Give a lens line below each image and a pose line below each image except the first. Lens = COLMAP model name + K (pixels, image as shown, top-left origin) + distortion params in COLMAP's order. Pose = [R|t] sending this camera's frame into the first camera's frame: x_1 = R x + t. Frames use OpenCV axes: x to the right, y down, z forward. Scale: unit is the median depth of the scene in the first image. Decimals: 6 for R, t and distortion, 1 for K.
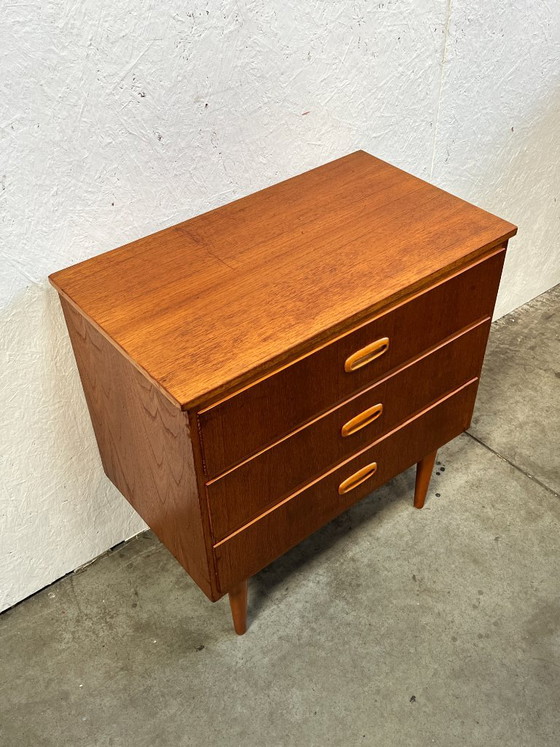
lens RADIAL K [[782.6, 0, 279.1], [0, 782.6, 374.5], [0, 0, 1]] dist [0.017345, 0.000000]
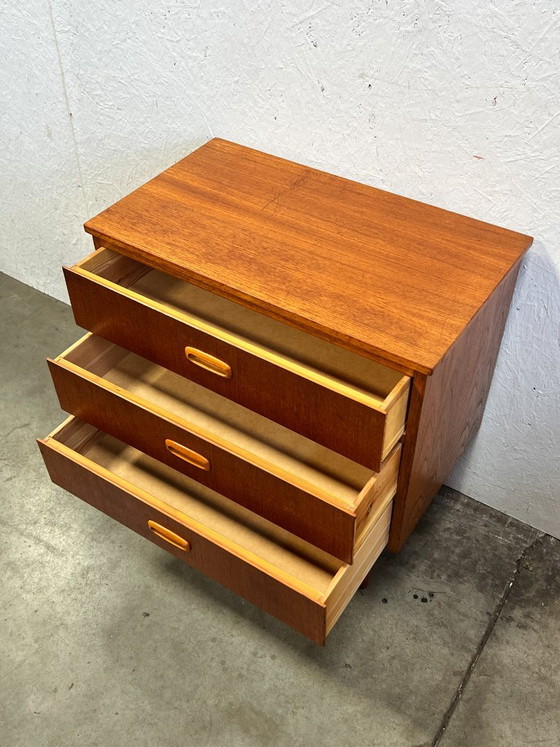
lens RADIAL K [[782.6, 0, 275.9], [0, 782.6, 373.0], [0, 0, 1]] dist [0.017345, 0.000000]
pose [[0.296967, 0.671686, -0.678711, 0.751178], [-0.626237, 0.673571, 0.392592, -0.372370], [0.720859, 0.308447, 0.620663, 0.333386]]
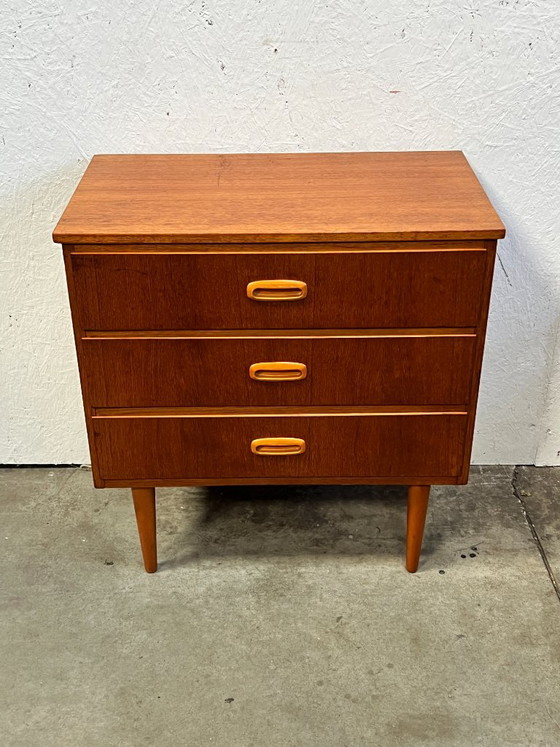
lens RADIAL K [[946.2, 0, 280.1], [0, 946.2, 373.7], [0, 0, 1]] dist [0.034900, 0.000000]
pose [[0.784771, 0.326177, -0.527013, 0.660021], [-0.416873, 0.907022, -0.059392, 0.117995], [0.458641, 0.266307, 0.847779, 0.016474]]
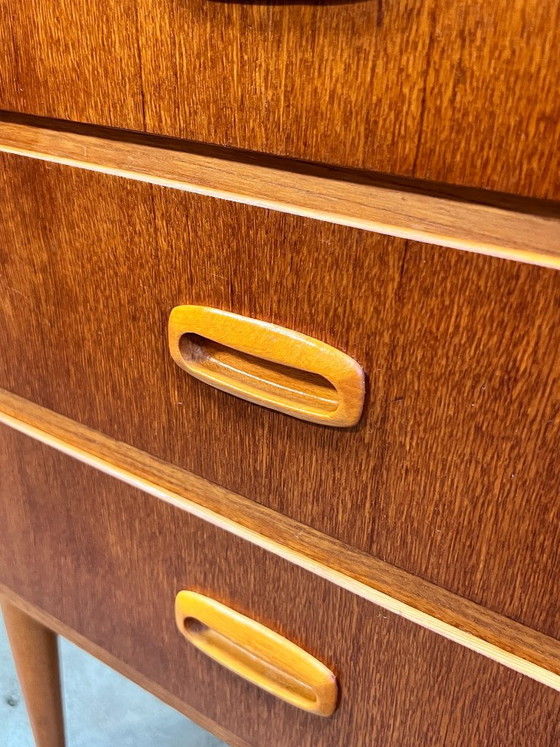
lens RADIAL K [[782.6, 0, 285.4], [0, 782.6, 371.1], [0, 0, 1]] dist [0.017345, 0.000000]
pose [[0.277995, 0.438291, -0.854763, 0.279353], [-0.666533, 0.728774, 0.156912, 0.017623], [0.691702, 0.526107, 0.494731, 0.818275]]
